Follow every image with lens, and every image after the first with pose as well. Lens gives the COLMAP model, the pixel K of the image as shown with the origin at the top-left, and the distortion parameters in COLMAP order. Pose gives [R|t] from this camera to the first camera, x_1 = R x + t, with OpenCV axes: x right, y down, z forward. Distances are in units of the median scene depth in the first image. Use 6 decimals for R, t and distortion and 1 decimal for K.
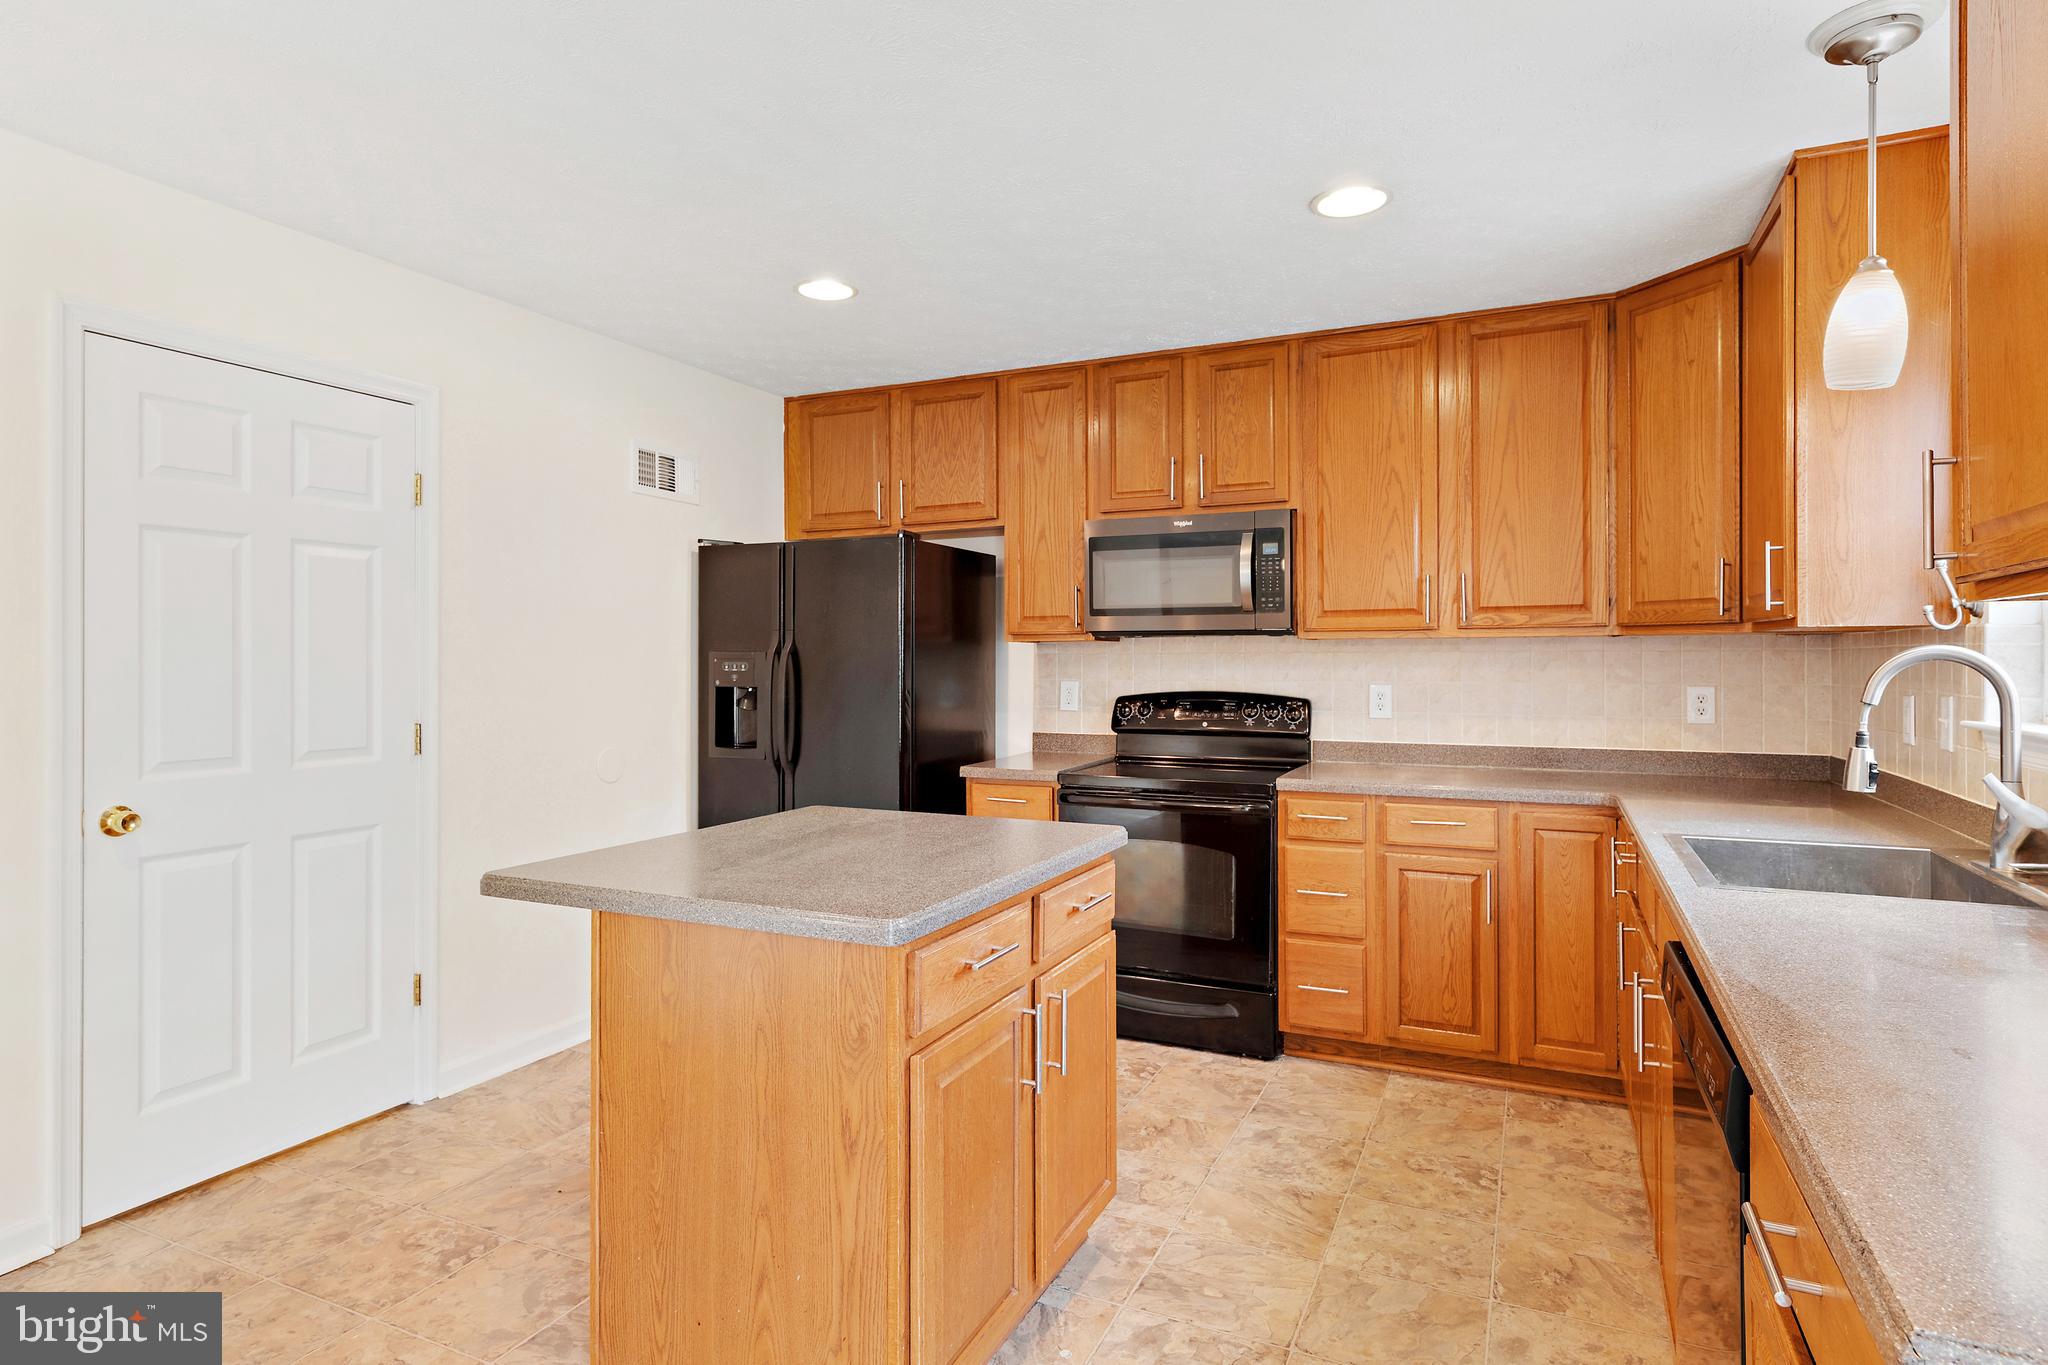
lens RADIAL K [[1094.5, 0, 1018.9], [0, 1094.5, 657.2], [0, 0, 1]] dist [0.002538, -0.000226]
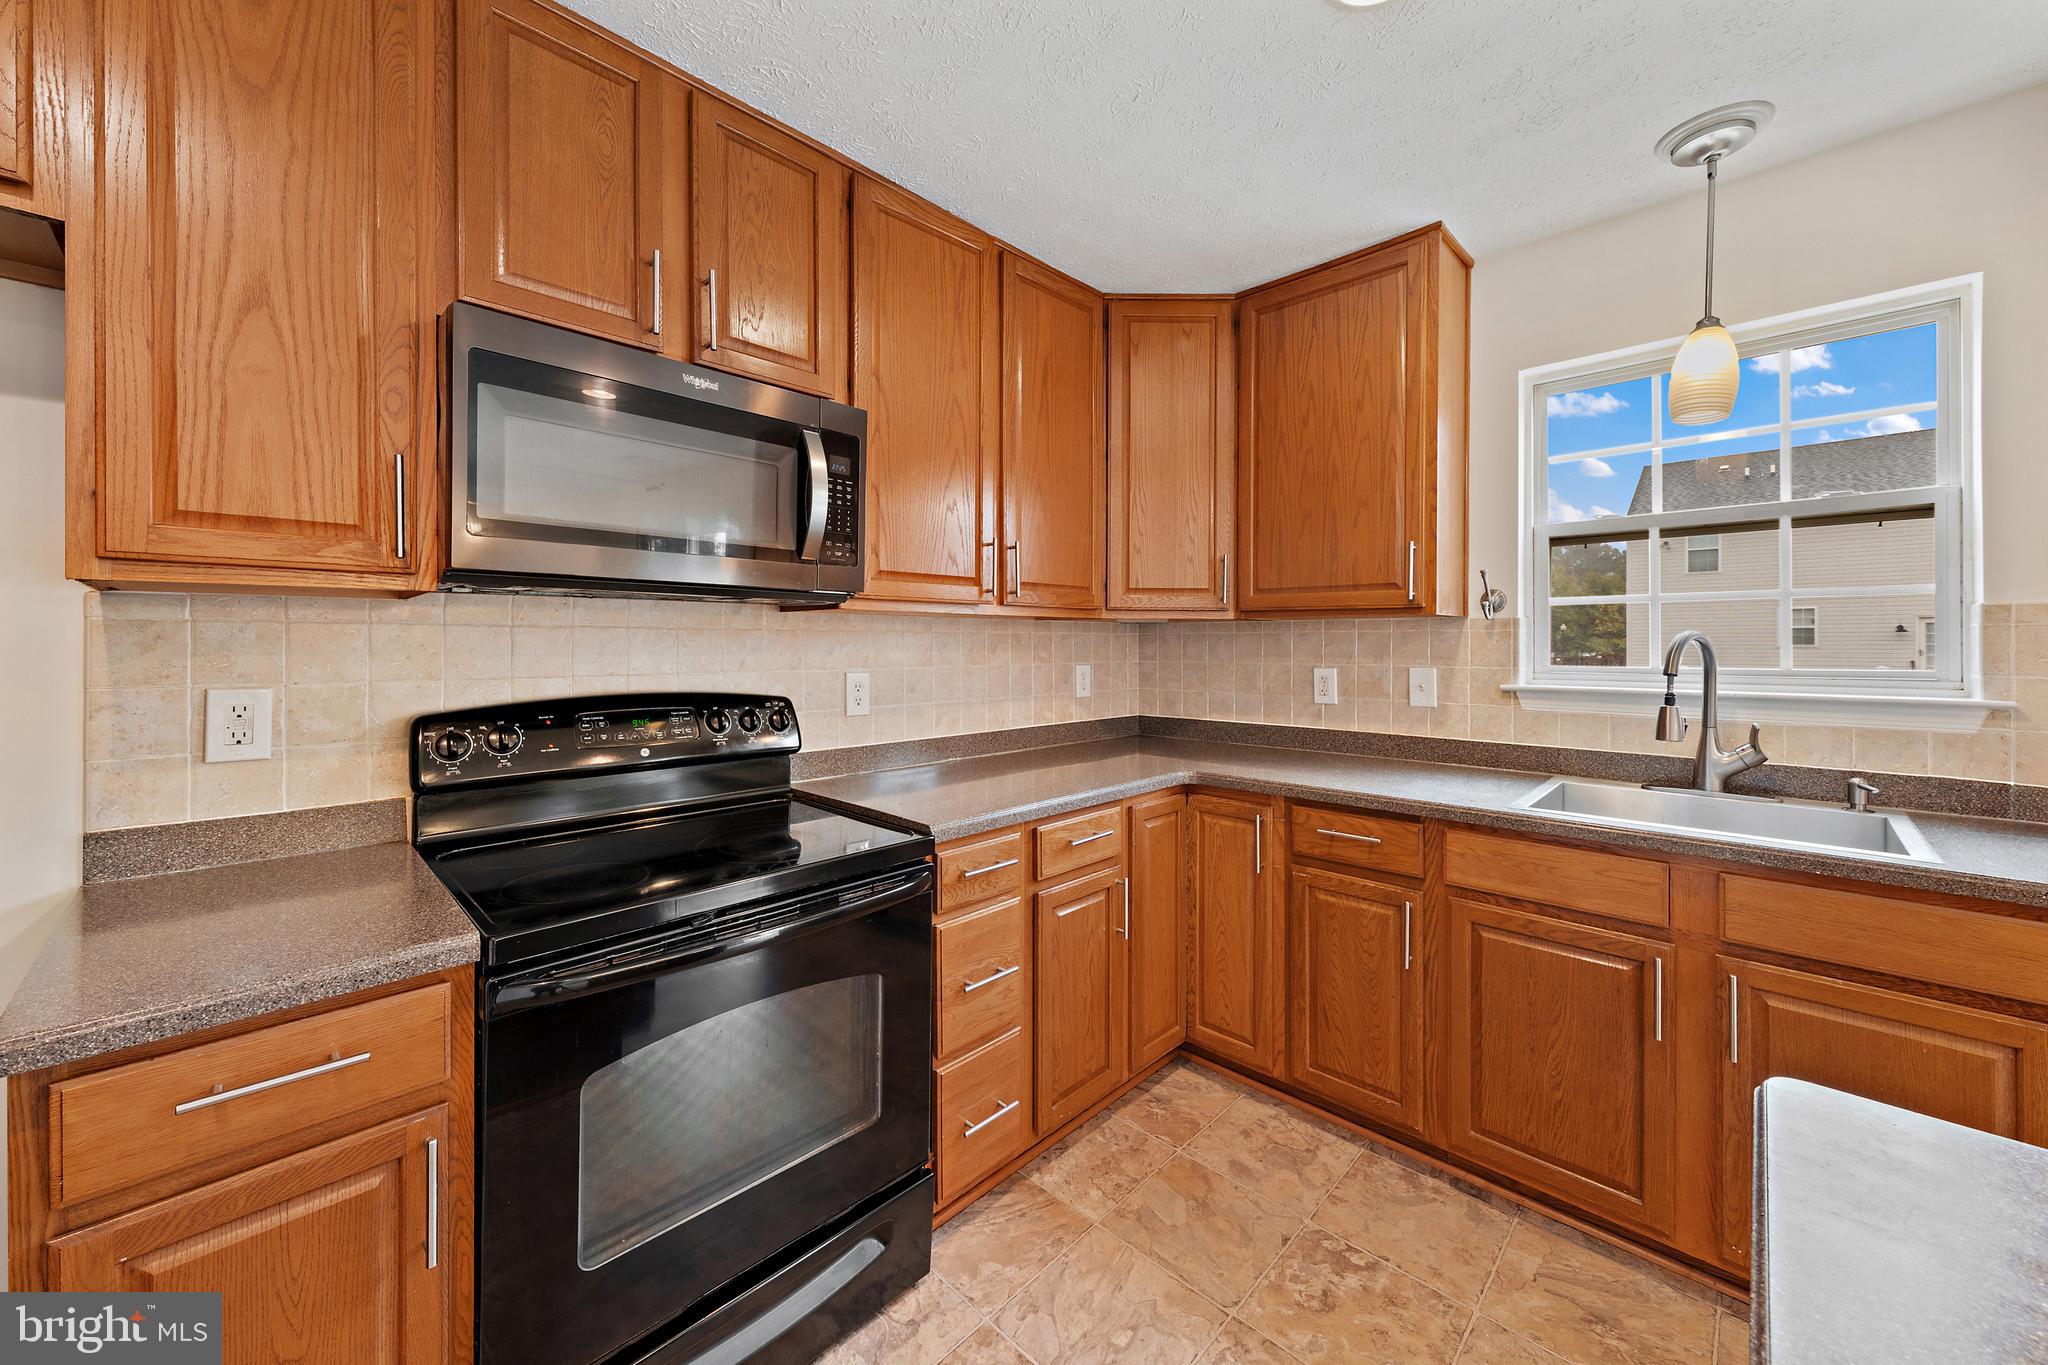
lens RADIAL K [[757.2, 0, 1023.6], [0, 757.2, 644.0], [0, 0, 1]] dist [0.005778, -0.000361]
pose [[0.326188, 0.002687, 0.945301, -0.160932], [-0.003338, 0.999993, -0.001691, 0.005668], [-0.945299, -0.002604, 0.326195, 0.794573]]
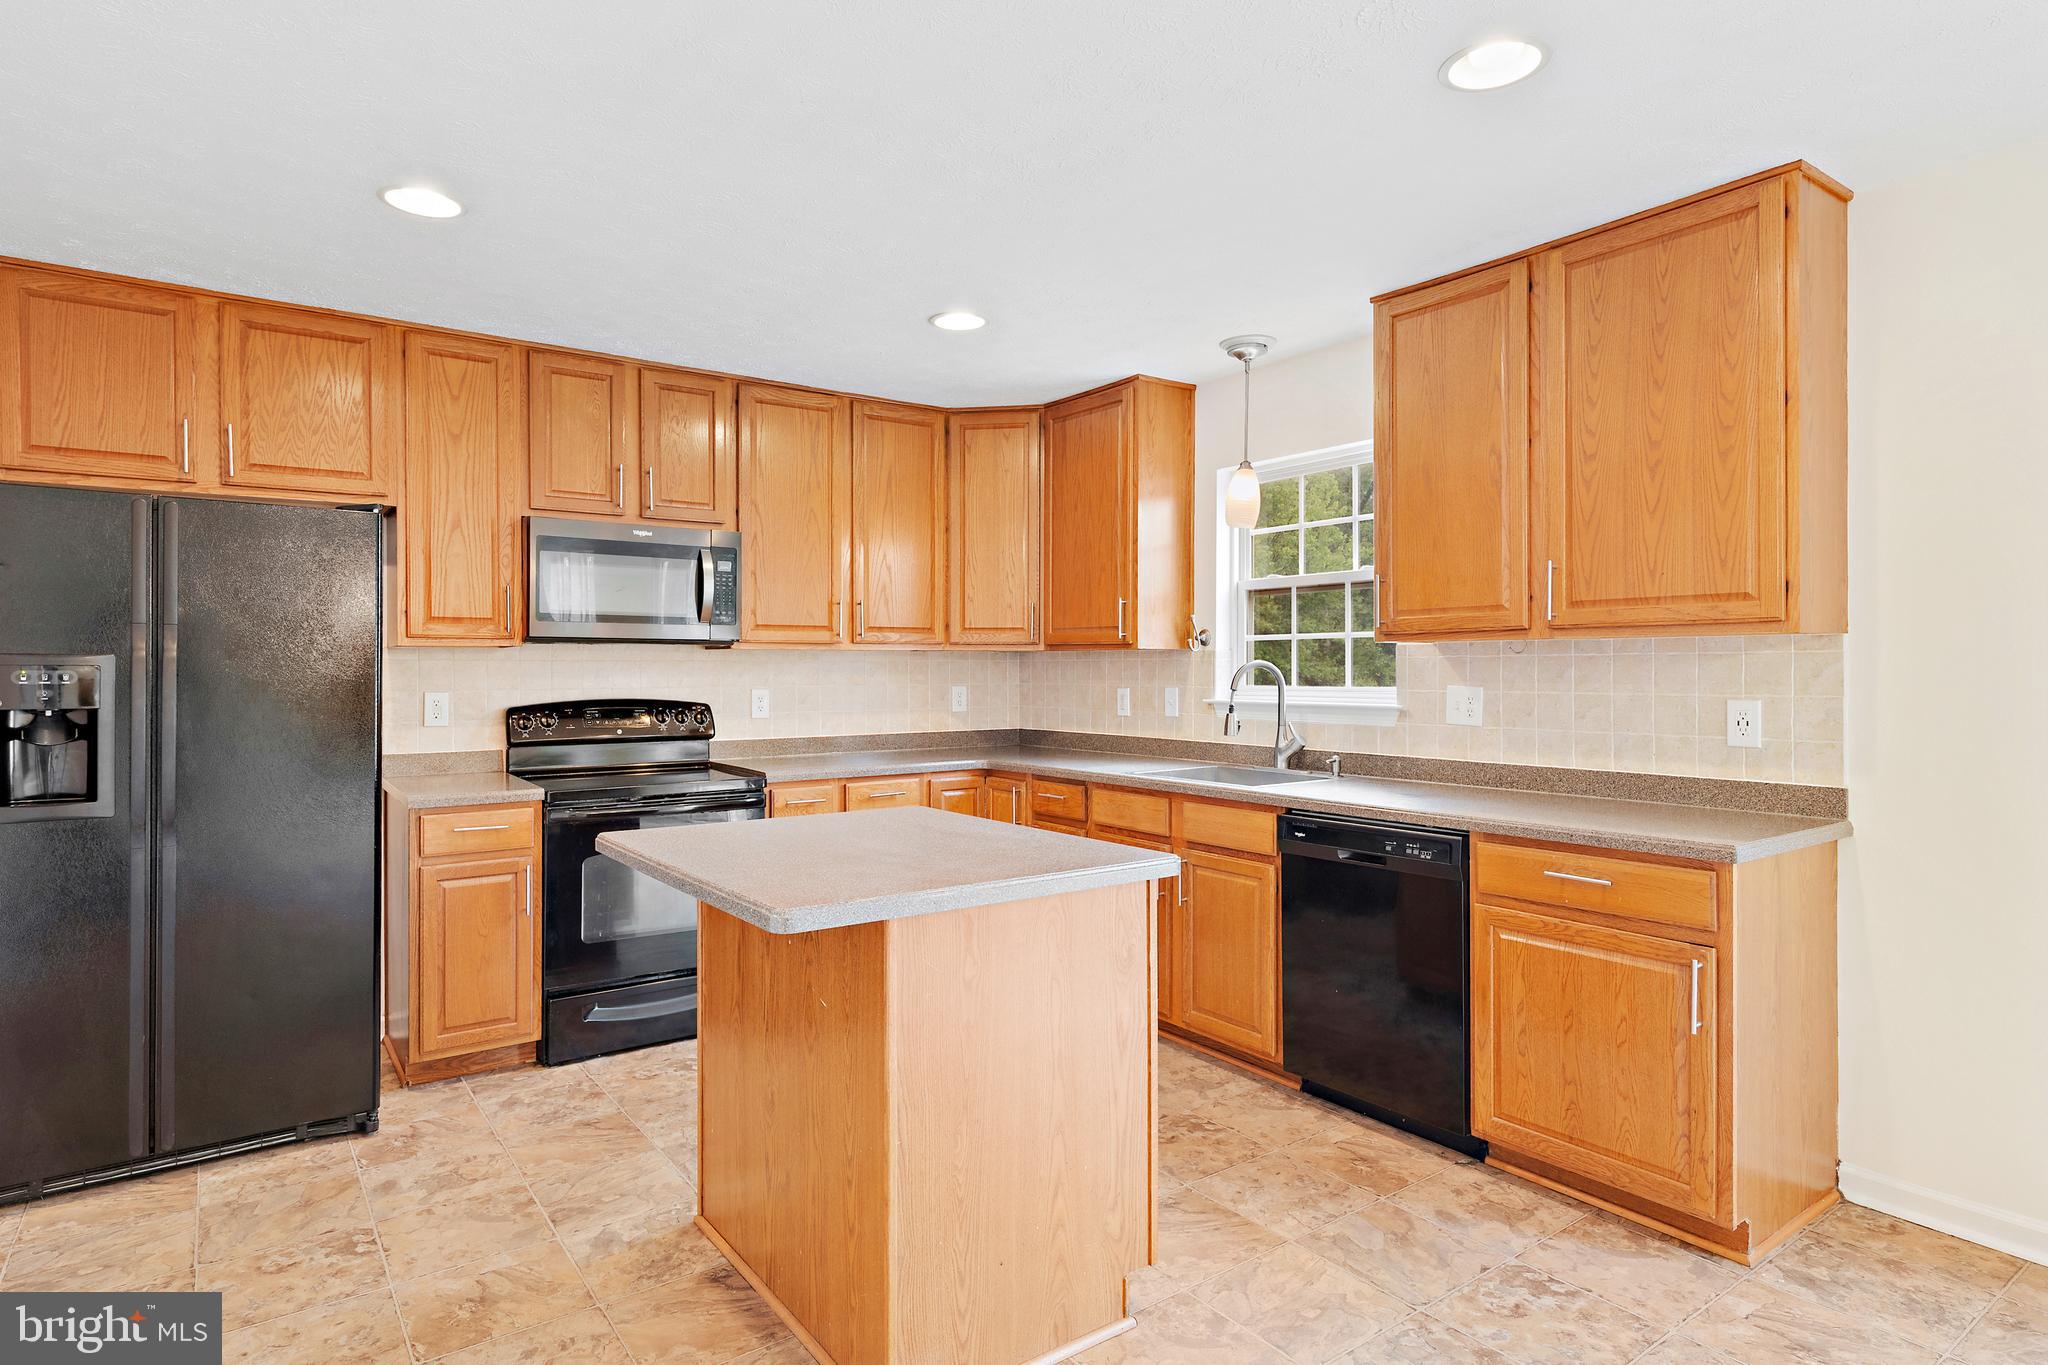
lens RADIAL K [[1098.9, 0, 1009.0], [0, 1098.9, 671.5], [0, 0, 1]] dist [0.003851, 0.000983]
pose [[0.492871, -0.002006, 0.870100, -0.619082], [-0.001953, 0.999992, 0.003411, 0.001954], [-0.870100, -0.003380, 0.492863, 0.219321]]
